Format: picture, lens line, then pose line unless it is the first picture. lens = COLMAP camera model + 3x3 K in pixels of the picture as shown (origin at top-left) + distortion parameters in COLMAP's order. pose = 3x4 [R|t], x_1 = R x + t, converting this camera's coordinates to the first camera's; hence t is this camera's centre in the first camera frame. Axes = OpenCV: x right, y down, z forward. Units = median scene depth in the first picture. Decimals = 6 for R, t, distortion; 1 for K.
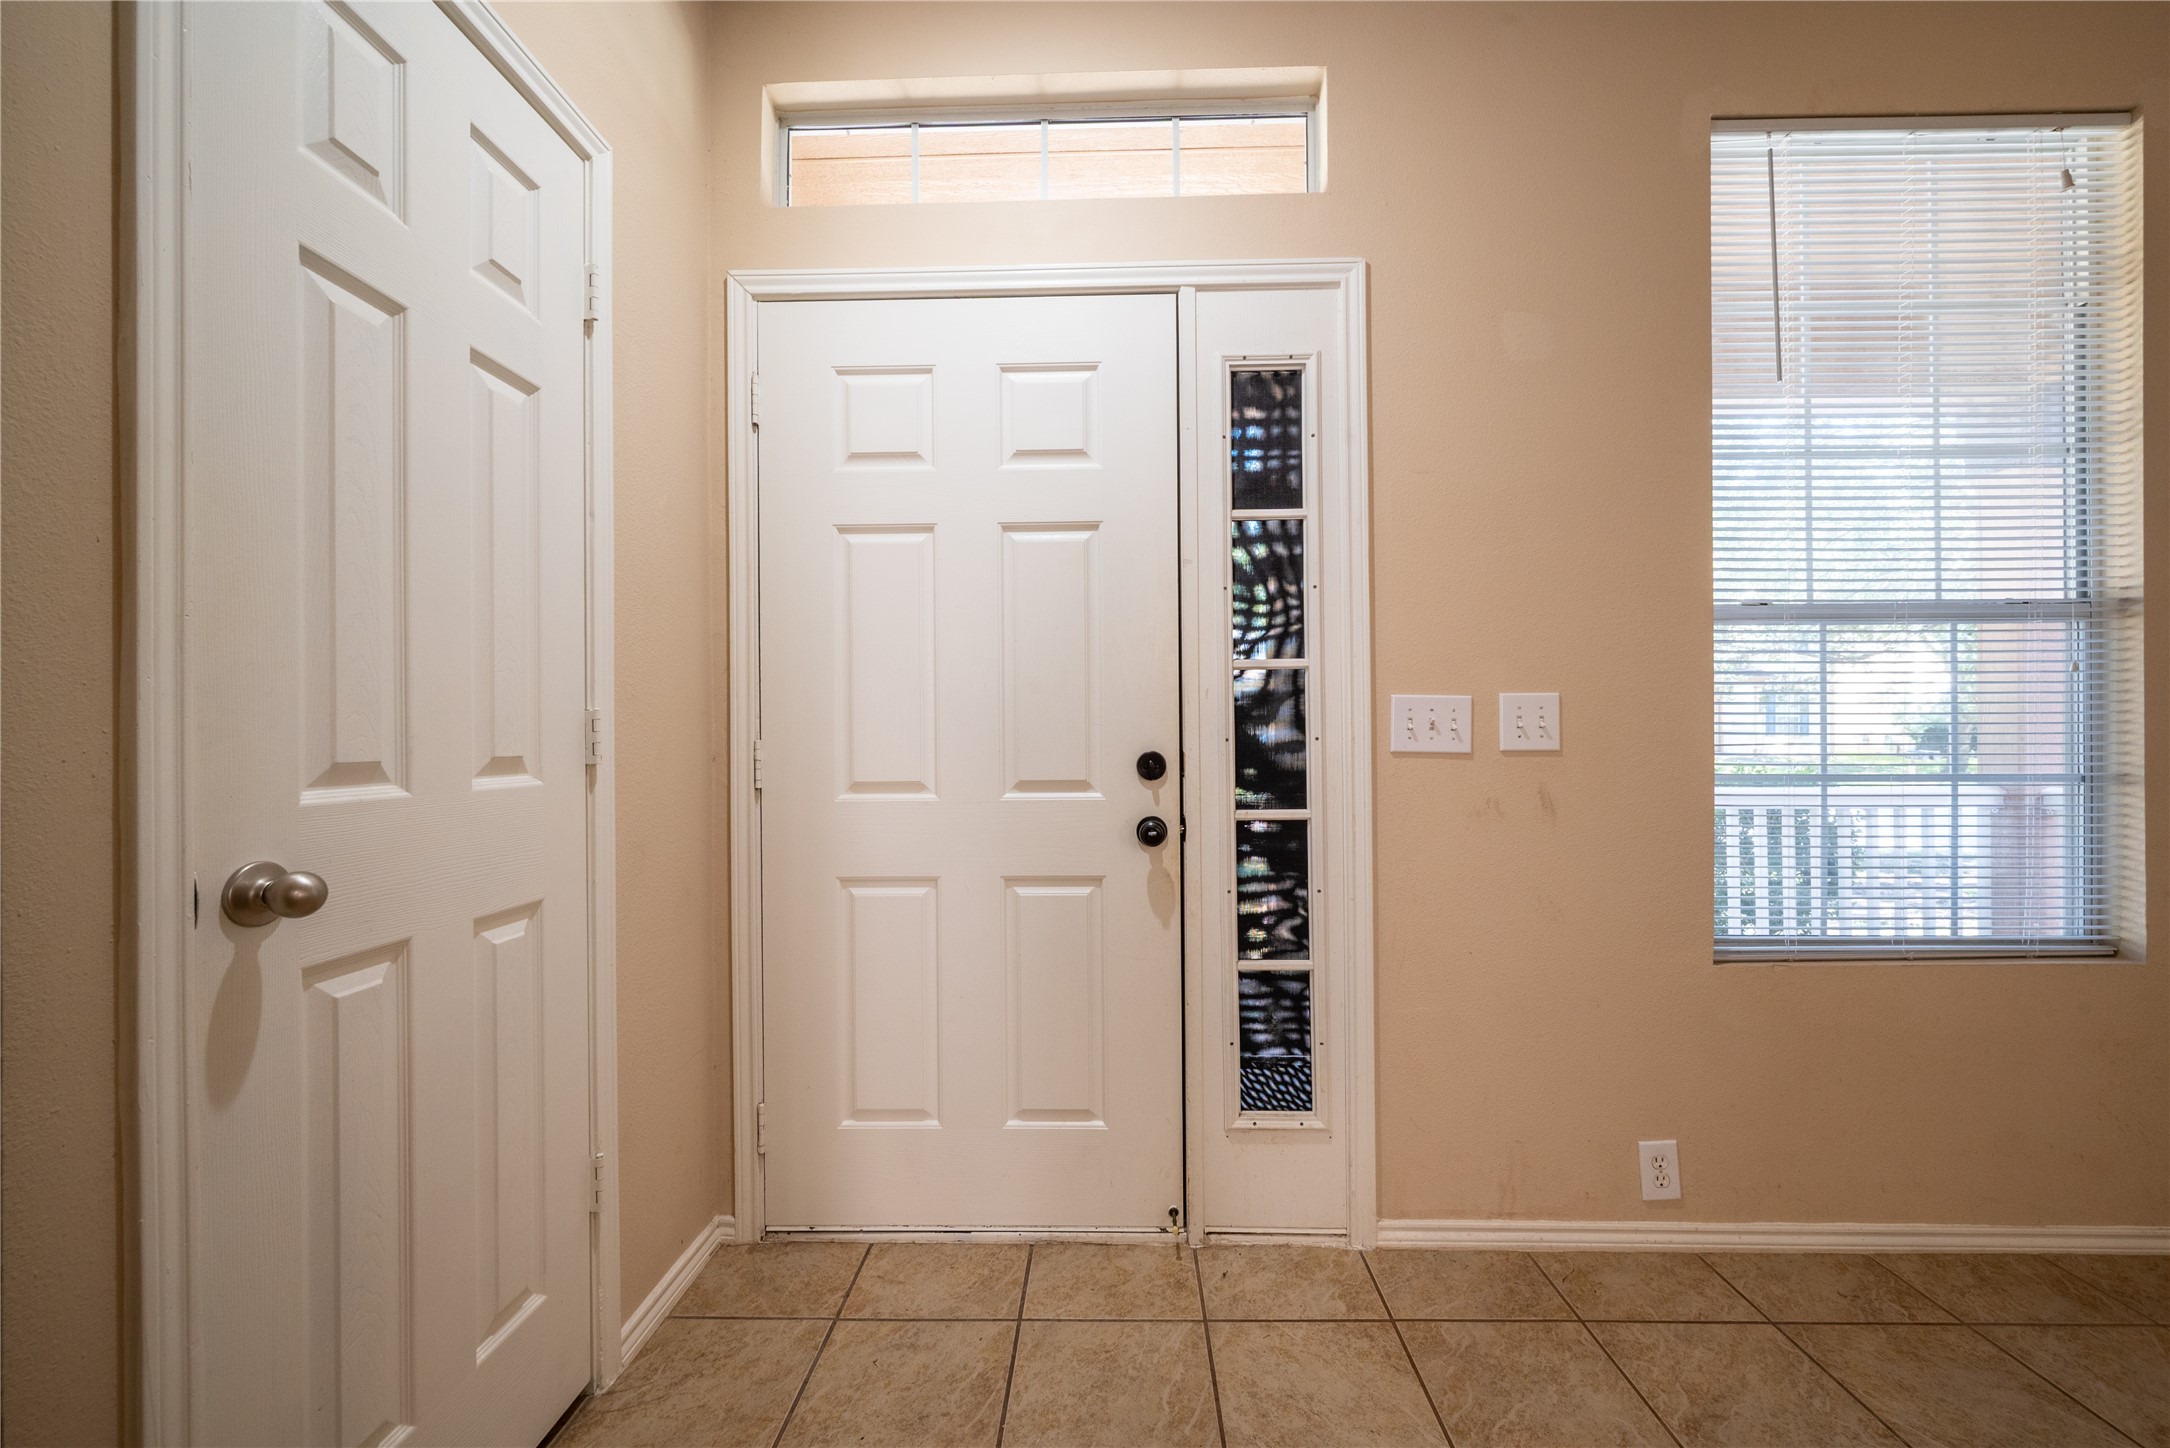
lens RADIAL K [[859.5, 0, 1082.8], [0, 859.5, 725.5], [0, 0, 1]] dist [0.000684, 0.000523]
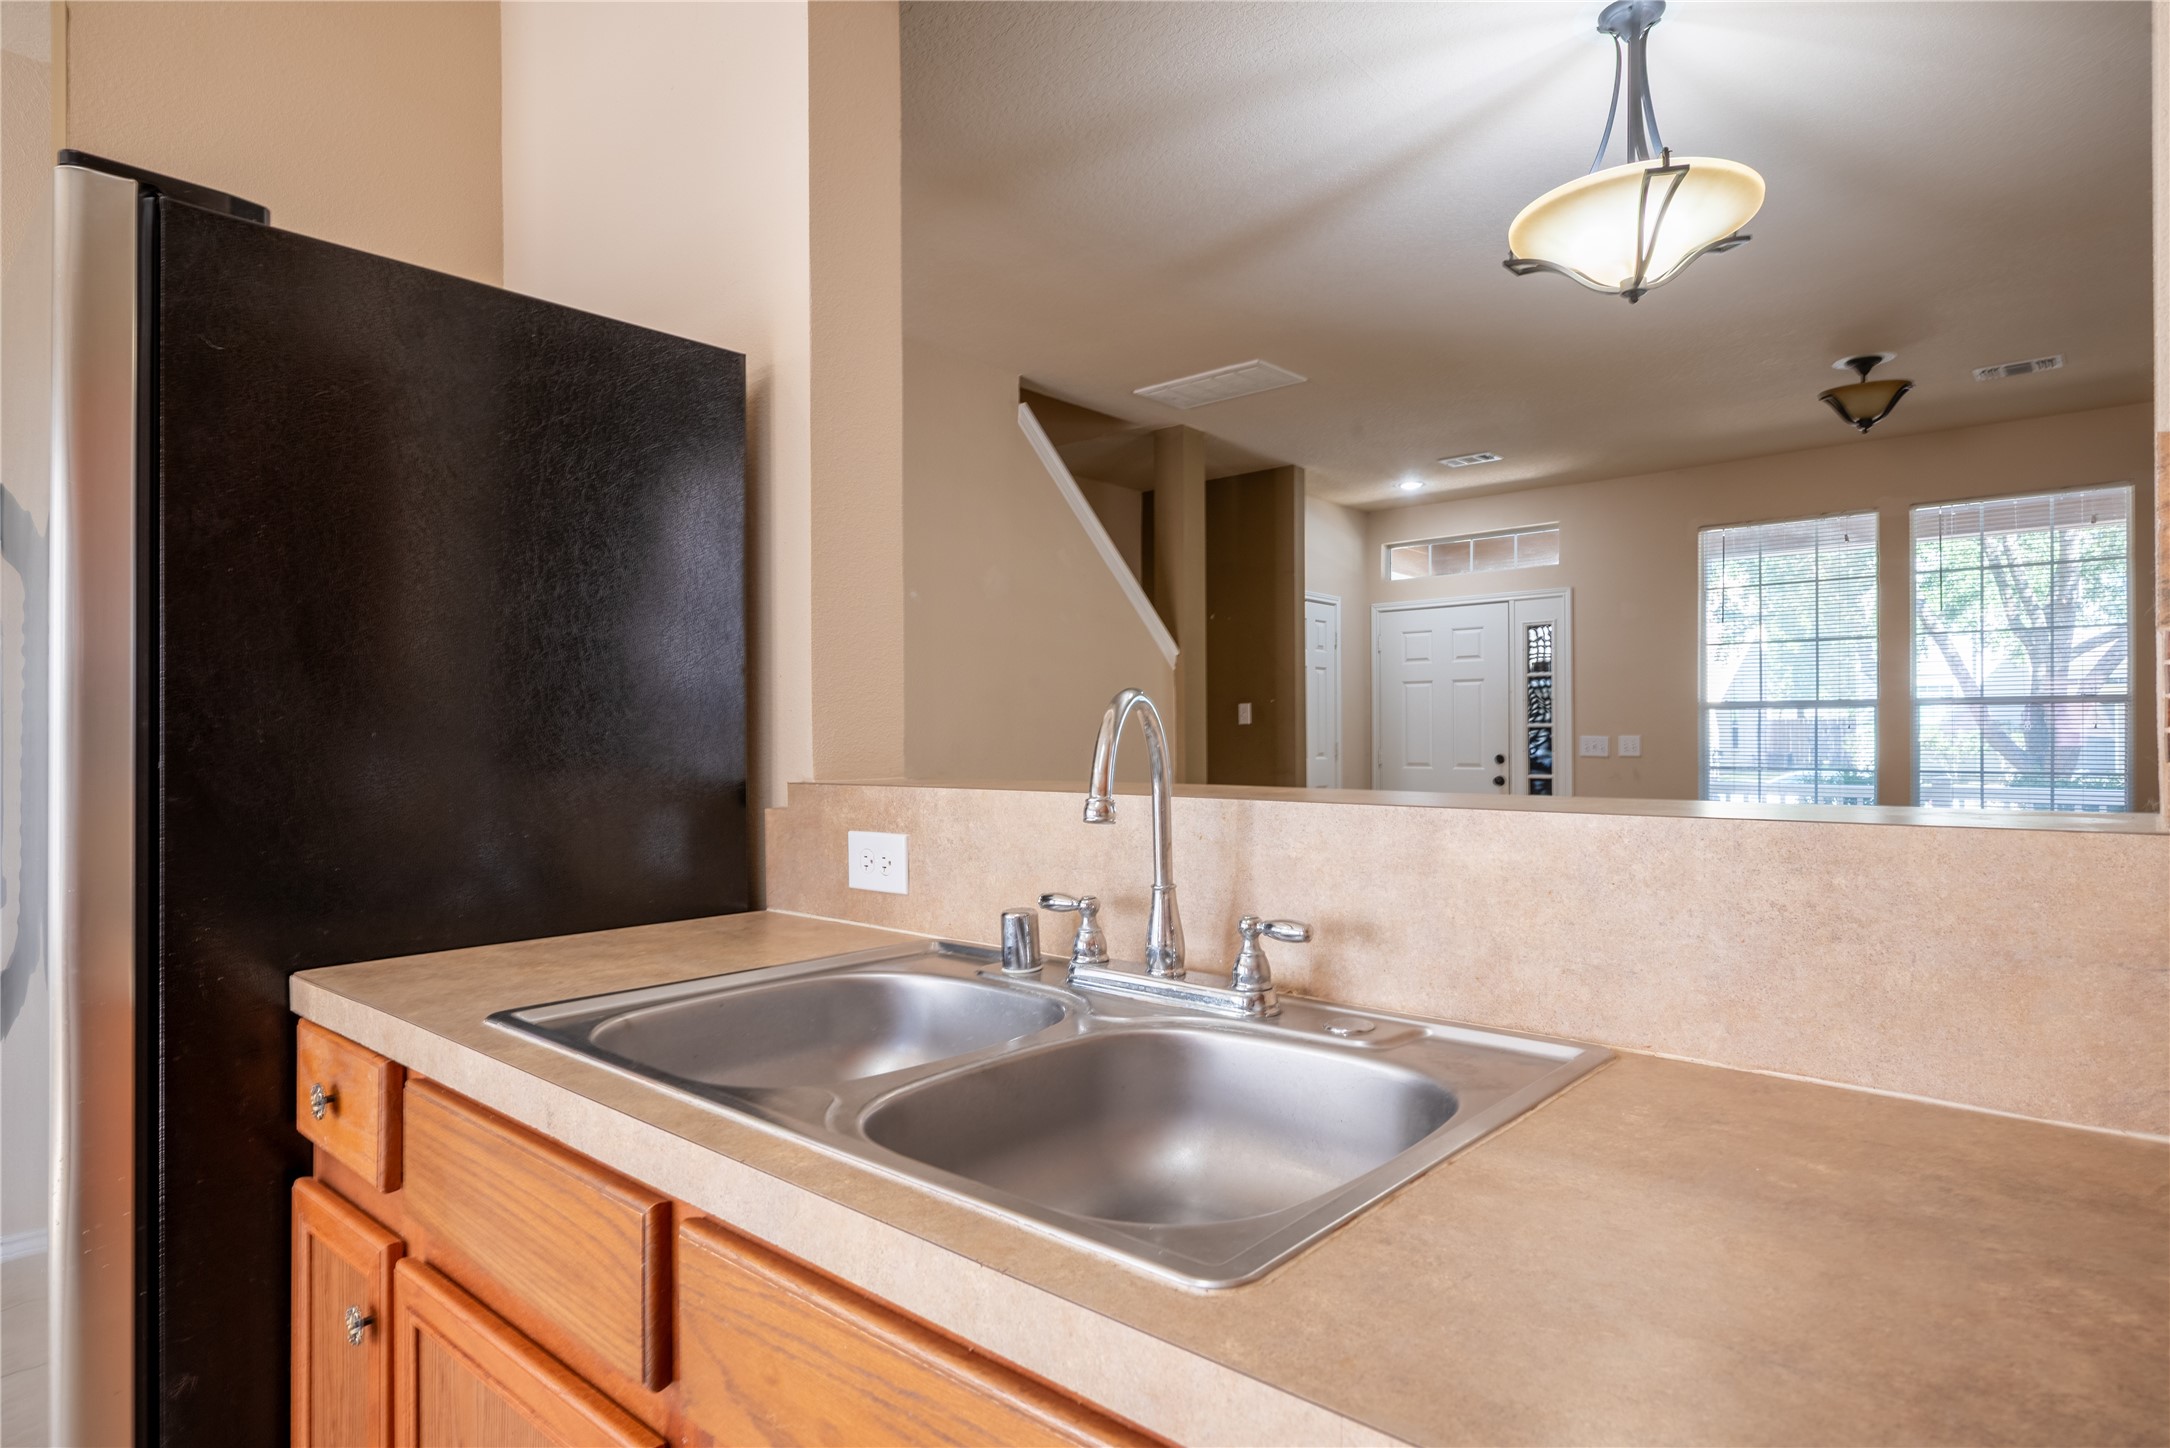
lens RADIAL K [[1187.1, 0, 1084.2], [0, 1187.1, 726.1], [0, 0, 1]] dist [-0.000487, -0.000007]
pose [[0.780465, 0.000994, -0.625198, 1.573537], [0.001170, 0.999995, 0.003051, -0.084925], [0.625198, -0.003113, 0.780460, -3.233870]]
